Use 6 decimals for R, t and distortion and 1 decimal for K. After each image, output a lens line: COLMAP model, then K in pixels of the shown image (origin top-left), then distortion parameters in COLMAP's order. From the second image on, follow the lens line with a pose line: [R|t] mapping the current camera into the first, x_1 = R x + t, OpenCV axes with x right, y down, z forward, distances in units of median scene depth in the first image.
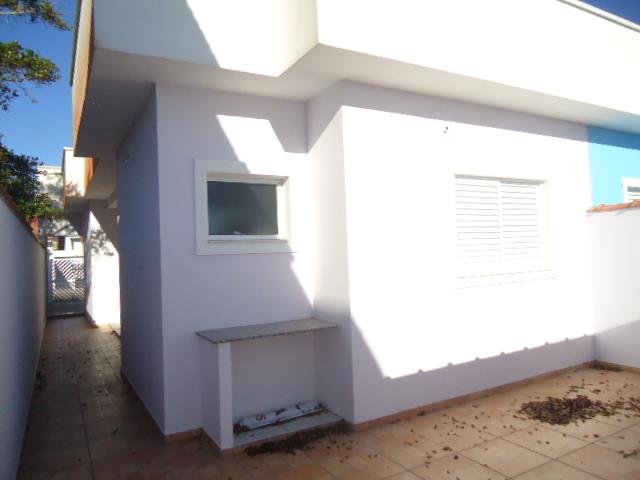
lens RADIAL K [[457.9, 0, 321.1], [0, 457.9, 239.5], [0, 0, 1]] dist [0.003194, -0.002974]
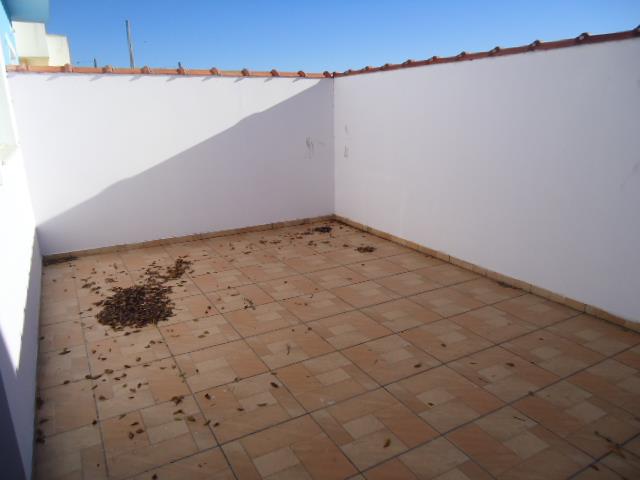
lens RADIAL K [[457.9, 0, 321.6], [0, 457.9, 240.9], [0, 0, 1]] dist [0.003194, -0.002974]
pose [[-0.008052, -0.233477, 0.972329, -0.319380], [-0.019511, 0.972212, 0.233288, 0.036343], [-0.999777, -0.017093, -0.012384, 0.680080]]
